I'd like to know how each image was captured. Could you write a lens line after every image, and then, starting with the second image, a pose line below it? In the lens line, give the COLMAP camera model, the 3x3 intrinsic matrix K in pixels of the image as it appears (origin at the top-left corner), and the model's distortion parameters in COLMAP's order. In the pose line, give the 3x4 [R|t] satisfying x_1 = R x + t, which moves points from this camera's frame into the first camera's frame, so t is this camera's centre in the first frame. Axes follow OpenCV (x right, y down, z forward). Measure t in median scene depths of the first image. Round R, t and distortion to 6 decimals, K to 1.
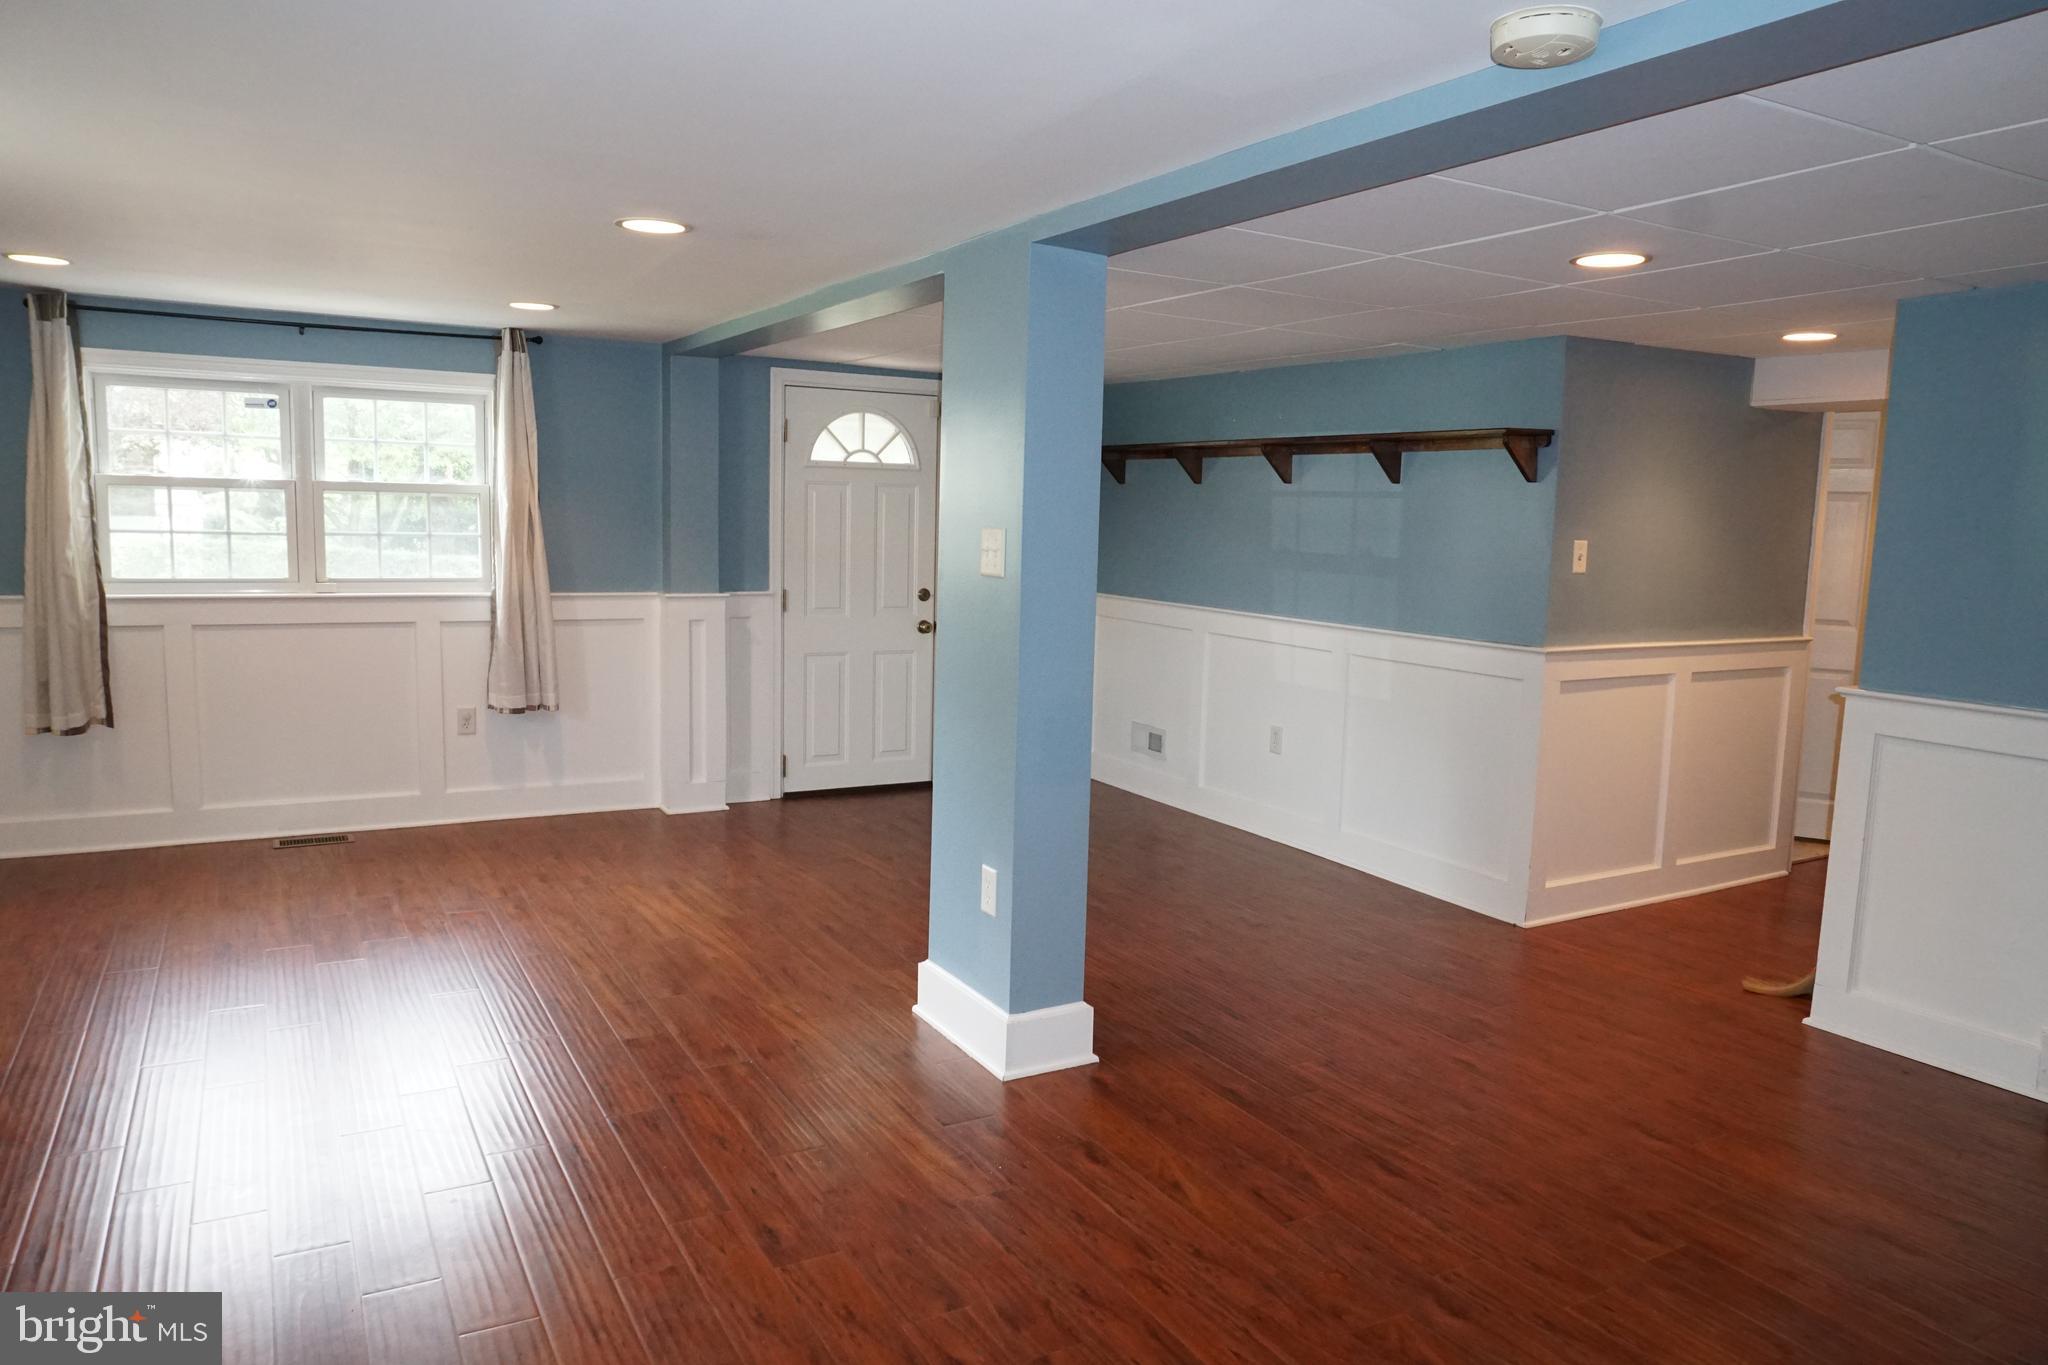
lens RADIAL K [[1360.8, 0, 1028.0], [0, 1360.8, 685.6], [0, 0, 1]] dist [-0.045712, 0.029095]
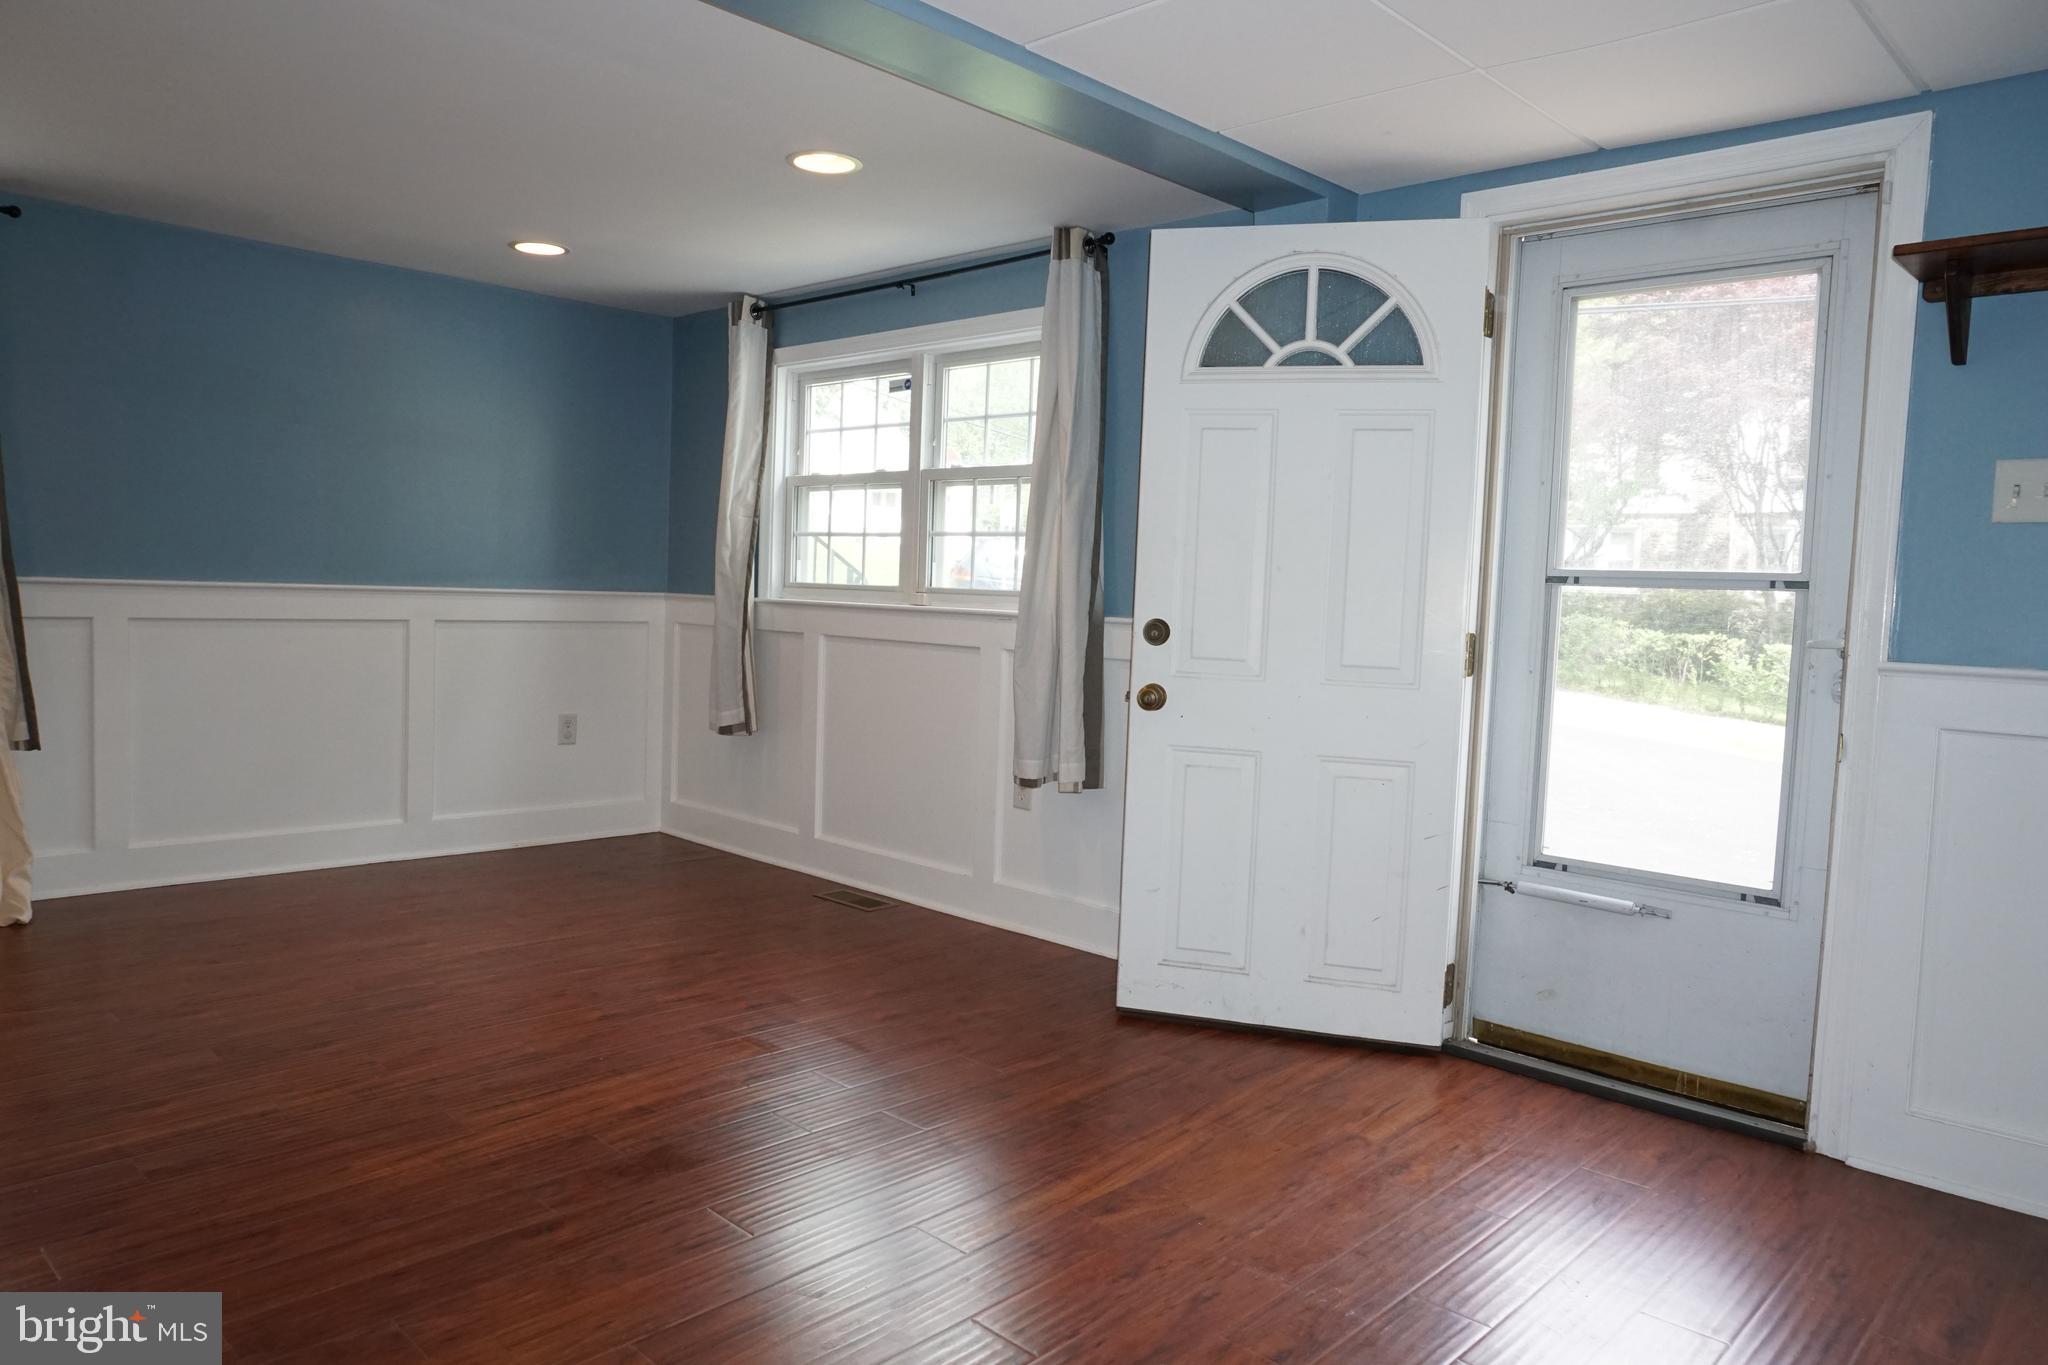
lens RADIAL K [[1360.8, 0, 1023.4], [0, 1360.8, 679.8], [0, 0, 1]] dist [-0.045712, 0.029095]
pose [[0.287485, 0.044549, -0.956748, 0.303368], [-0.150783, 0.988567, 0.000723, -0.035305], [0.945842, 0.144054, 0.290916, 0.862110]]
